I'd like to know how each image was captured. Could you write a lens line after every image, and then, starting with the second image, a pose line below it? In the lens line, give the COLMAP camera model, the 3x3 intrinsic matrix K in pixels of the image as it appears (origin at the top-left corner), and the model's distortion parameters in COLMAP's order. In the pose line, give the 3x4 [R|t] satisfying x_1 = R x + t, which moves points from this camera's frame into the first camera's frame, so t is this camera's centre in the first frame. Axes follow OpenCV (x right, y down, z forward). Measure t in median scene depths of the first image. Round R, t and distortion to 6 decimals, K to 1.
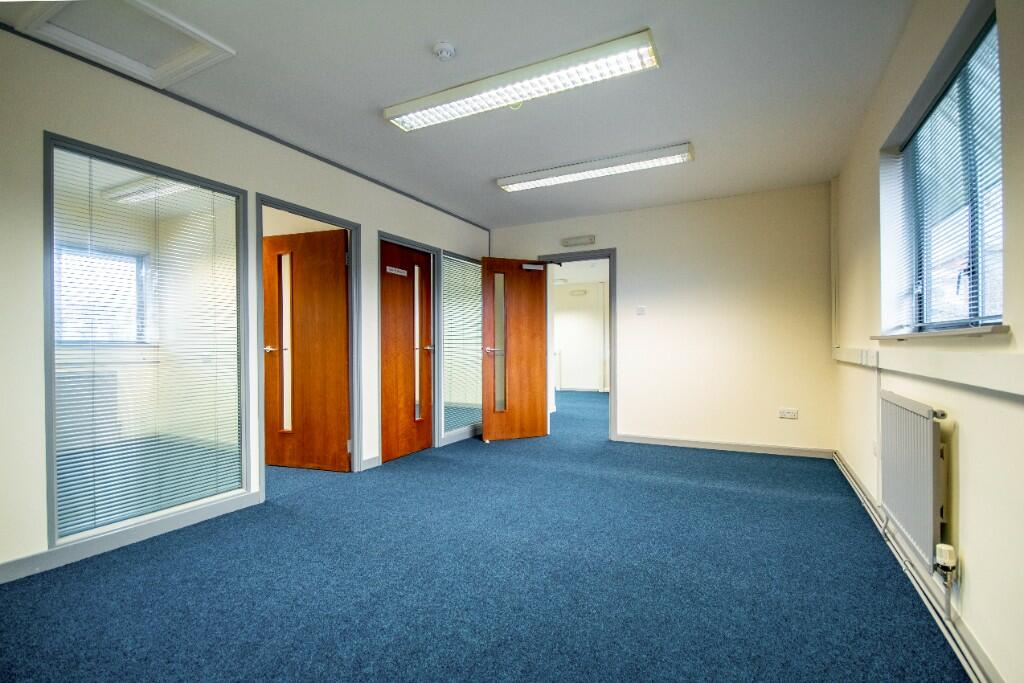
lens RADIAL K [[491.1, 0, 509.4], [0, 491.1, 344.9], [0, 0, 1]] dist [0.000745, 0.000425]
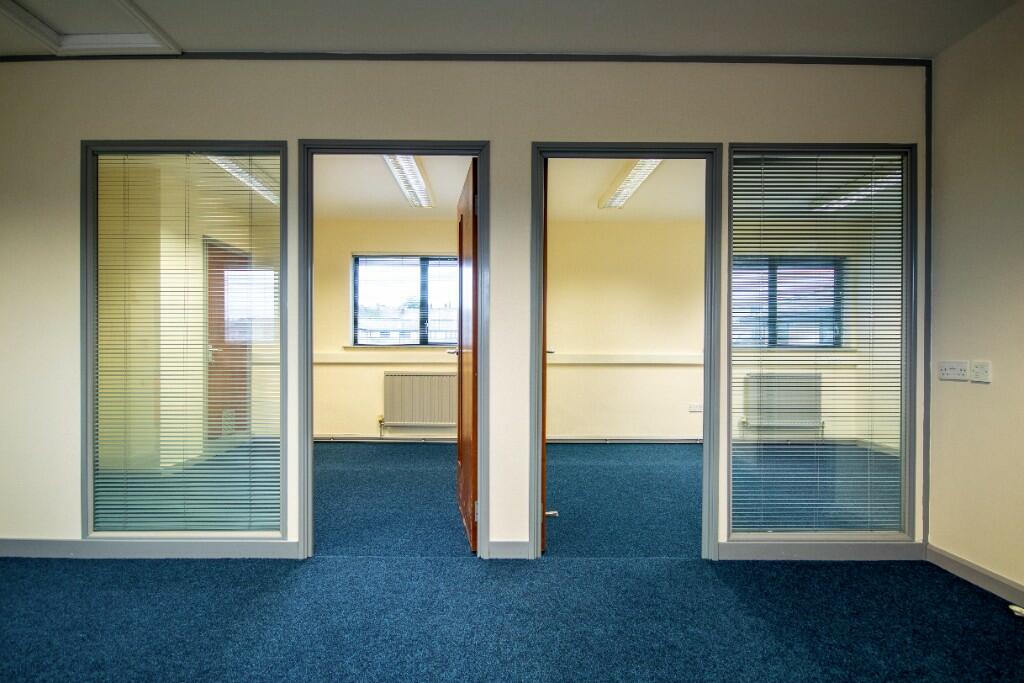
lens RADIAL K [[603.6, 0, 511.9], [0, 603.6, 347.3], [0, 0, 1]] dist [-0.000472, -0.000710]
pose [[0.463642, 0.002085, -0.886020, 0.356088], [-0.002011, 0.999997, 0.001301, 0.001991], [0.886020, 0.001178, 0.463645, 0.691961]]
